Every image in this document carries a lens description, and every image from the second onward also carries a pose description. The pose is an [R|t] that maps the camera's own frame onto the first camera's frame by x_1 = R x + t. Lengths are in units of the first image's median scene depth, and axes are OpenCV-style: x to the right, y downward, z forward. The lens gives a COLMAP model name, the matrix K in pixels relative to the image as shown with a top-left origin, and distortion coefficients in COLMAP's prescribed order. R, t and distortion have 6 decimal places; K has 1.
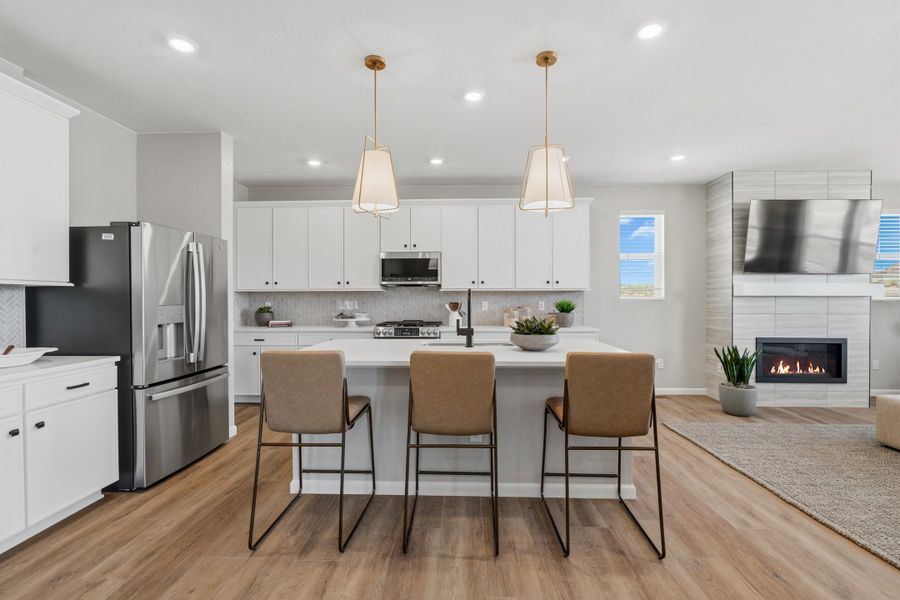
lens RADIAL K [[396.4, 0, 447.3], [0, 396.4, 300.3], [0, 0, 1]] dist [-0.004825, -0.000444]
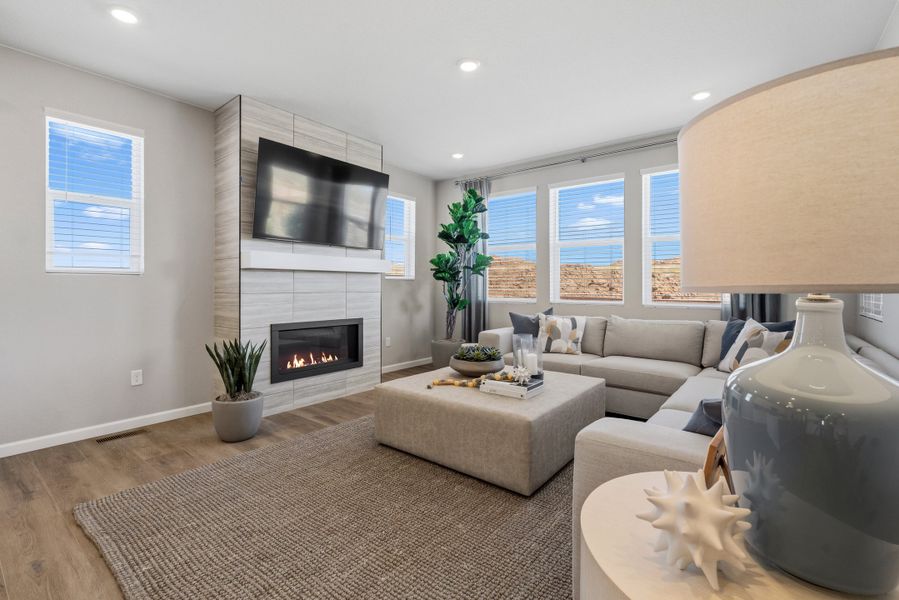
lens RADIAL K [[396.0, 0, 451.1], [0, 396.0, 293.4], [0, 0, 1]] dist [-0.004825, -0.000444]
pose [[0.592297, -0.015867, 0.805563, 0.382678], [0.003525, 0.999848, 0.017102, 0.023363], [-0.805712, -0.007290, 0.592263, 0.277178]]
